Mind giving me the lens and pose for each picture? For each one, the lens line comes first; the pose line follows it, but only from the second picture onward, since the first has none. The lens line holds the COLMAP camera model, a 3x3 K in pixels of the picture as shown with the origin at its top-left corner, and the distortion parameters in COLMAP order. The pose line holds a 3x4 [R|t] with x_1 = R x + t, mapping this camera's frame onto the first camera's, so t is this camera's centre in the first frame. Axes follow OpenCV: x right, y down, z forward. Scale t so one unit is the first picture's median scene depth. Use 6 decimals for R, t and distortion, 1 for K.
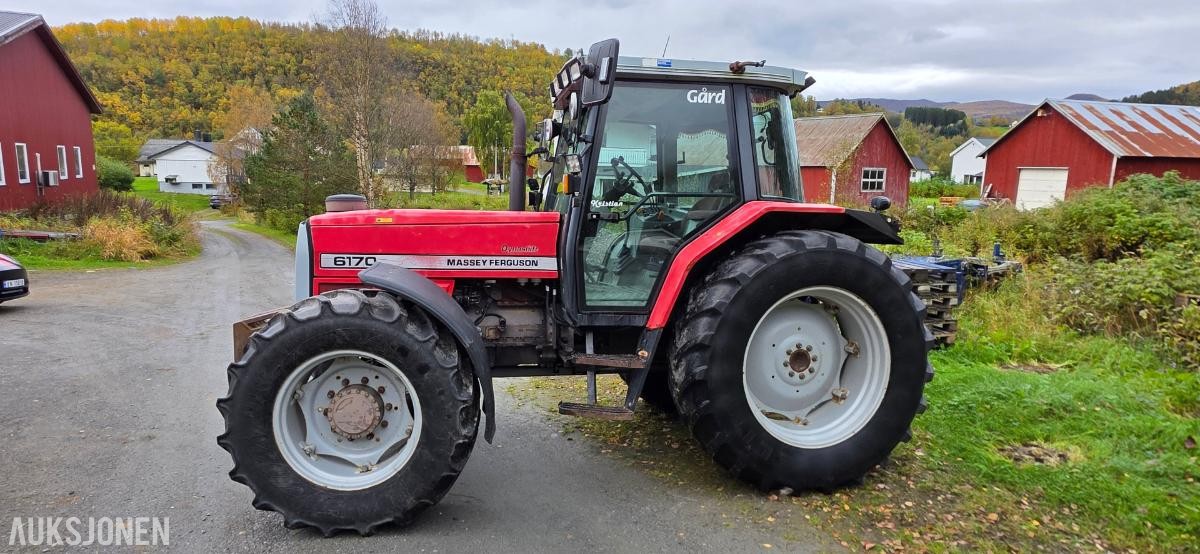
lens RADIAL K [[650.9, 0, 593.0], [0, 650.9, 276.8], [0, 0, 1]] dist [0.003638, 0.000682]
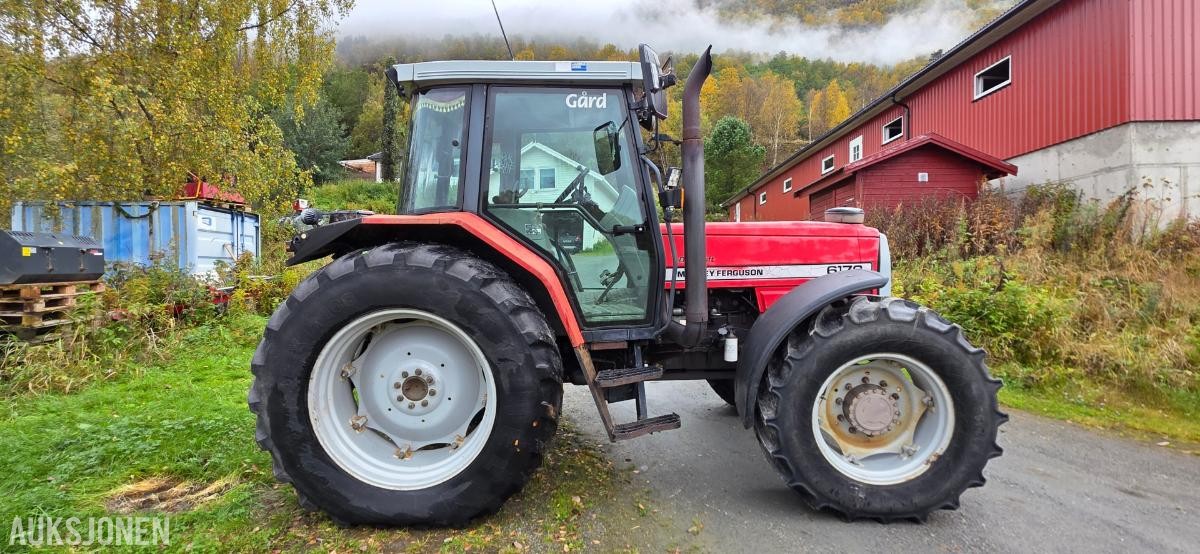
lens RADIAL K [[536.2, 0, 596.1], [0, 536.2, 273.4], [0, 0, 1]] dist [0.005229, -0.000646]
pose [[-0.982382, -0.018372, 0.185978, -0.157405], [0.011656, 0.987196, 0.159088, -0.180195], [-0.186519, 0.158453, -0.969589, 2.131886]]
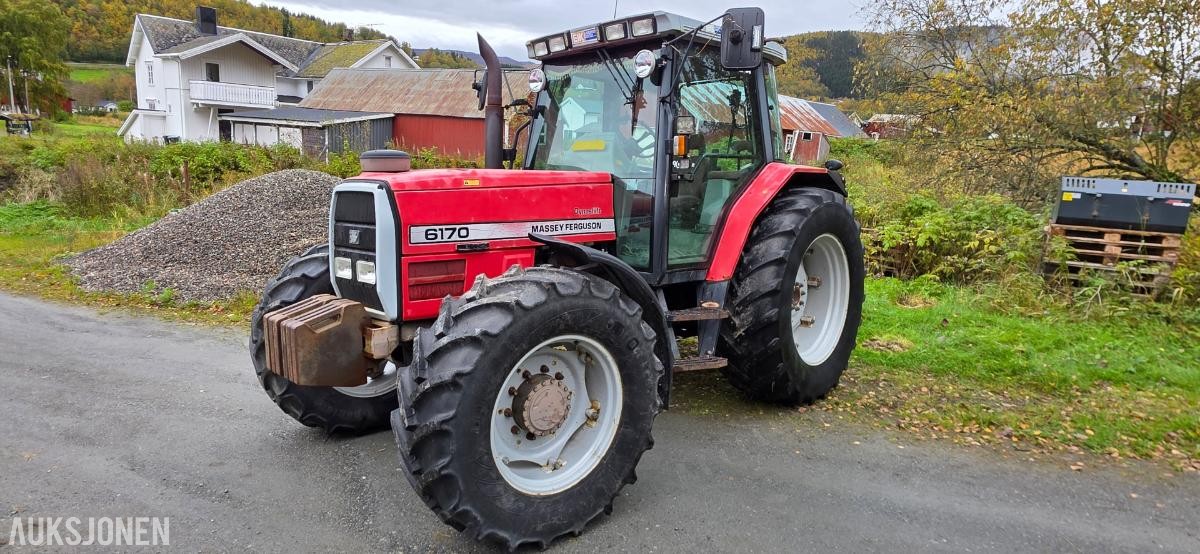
lens RADIAL K [[650.9, 0, 593.0], [0, 650.9, 276.8], [0, 0, 1]] dist [0.003638, 0.000682]
pose [[0.830418, -0.089591, 0.549890, -0.675884], [0.046725, 0.994708, 0.091502, -0.036416], [-0.555177, -0.050291, 0.830210, 0.213185]]
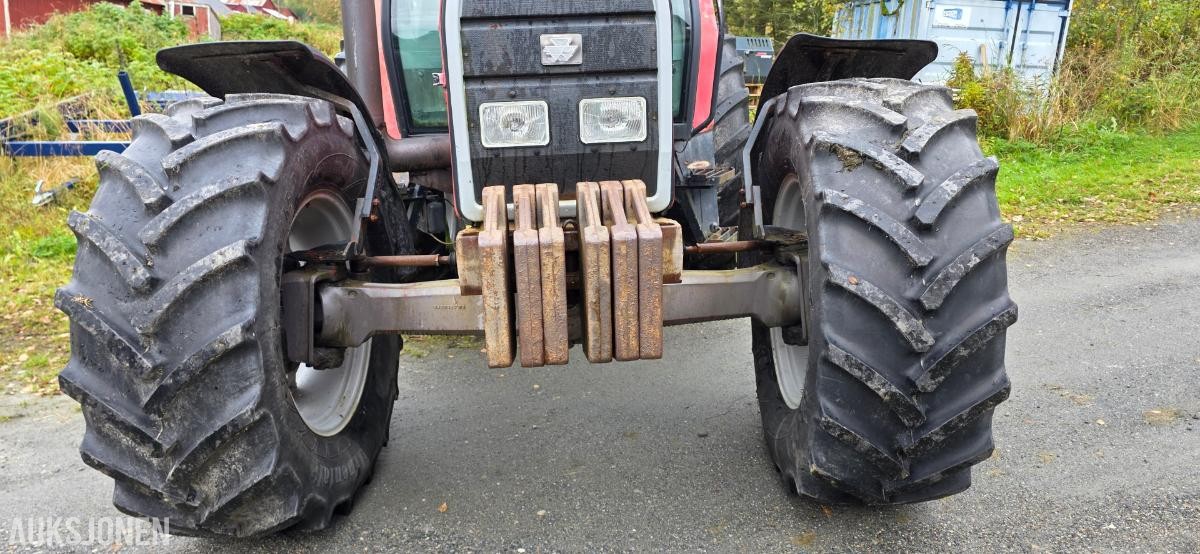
lens RADIAL K [[804.3, 0, 595.8], [0, 804.3, 272.7], [0, 0, 1]] dist [0.069964, -0.070009]
pose [[0.136032, -0.254487, 0.957461, -0.960320], [0.108170, 0.964482, 0.240984, -0.010960], [-0.984782, 0.070787, 0.158728, 0.982145]]
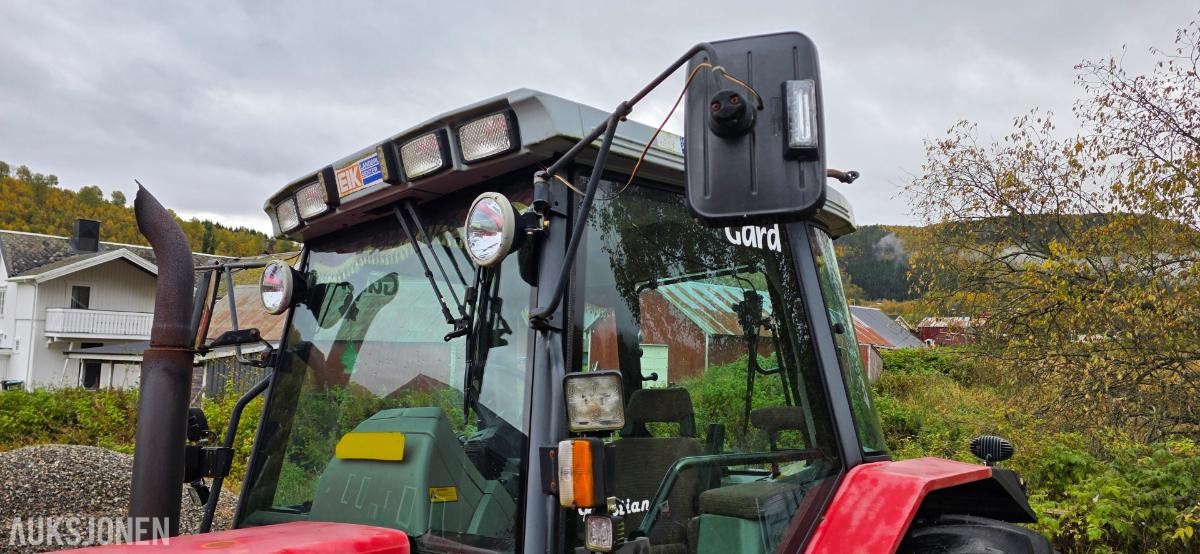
lens RADIAL K [[804.2, 0, 607.4], [0, 804.2, 273.9], [0, 0, 1]] dist [0.068705, -0.068463]
pose [[0.815707, 0.055378, 0.575808, -0.230214], [0.086906, 0.972377, -0.216633, -0.140512], [-0.571899, 0.226750, 0.788363, 0.635832]]
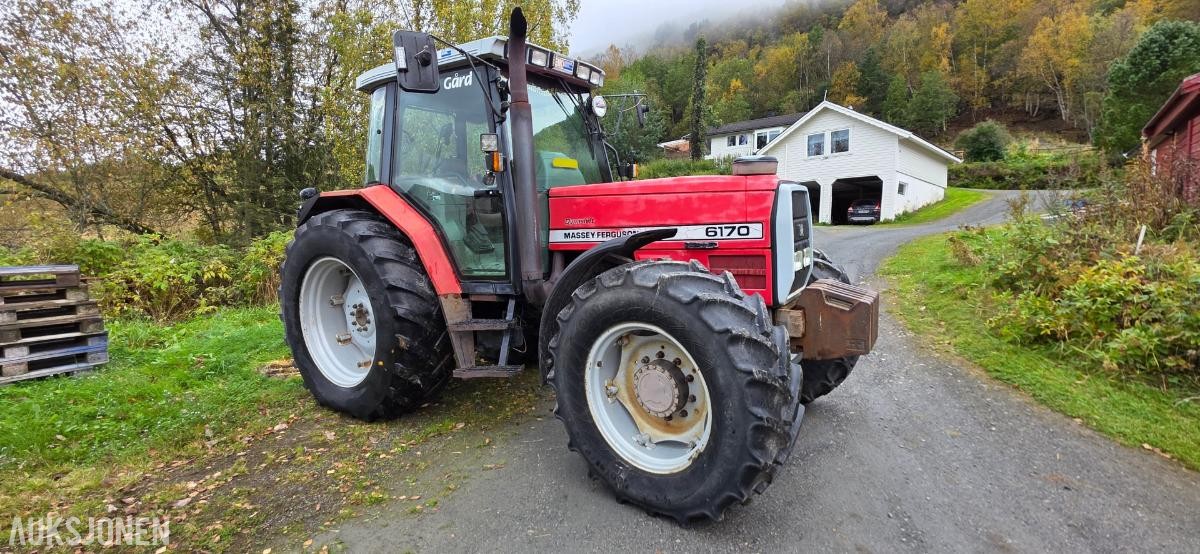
lens RADIAL K [[536.2, 0, 596.1], [0, 536.2, 273.4], [0, 0, 1]] dist [0.005229, -0.000646]
pose [[-0.694866, -0.067797, 0.715937, -0.827002], [0.084904, 0.980849, 0.175289, -0.126817], [-0.714110, 0.182588, -0.675802, 1.826720]]
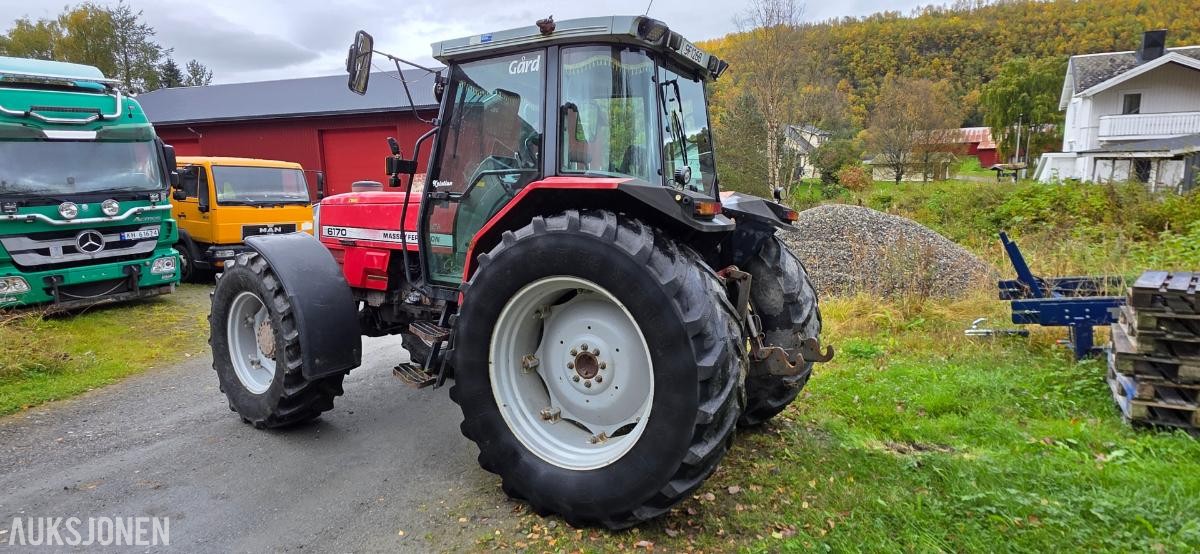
lens RADIAL K [[650.9, 0, 593.0], [0, 650.9, 276.8], [0, 0, 1]] dist [0.003638, 0.000682]
pose [[0.728184, 0.075257, -0.681237, 0.915599], [-0.066687, 0.997017, 0.038860, -0.019262], [0.682130, 0.017132, 0.731030, 0.398992]]
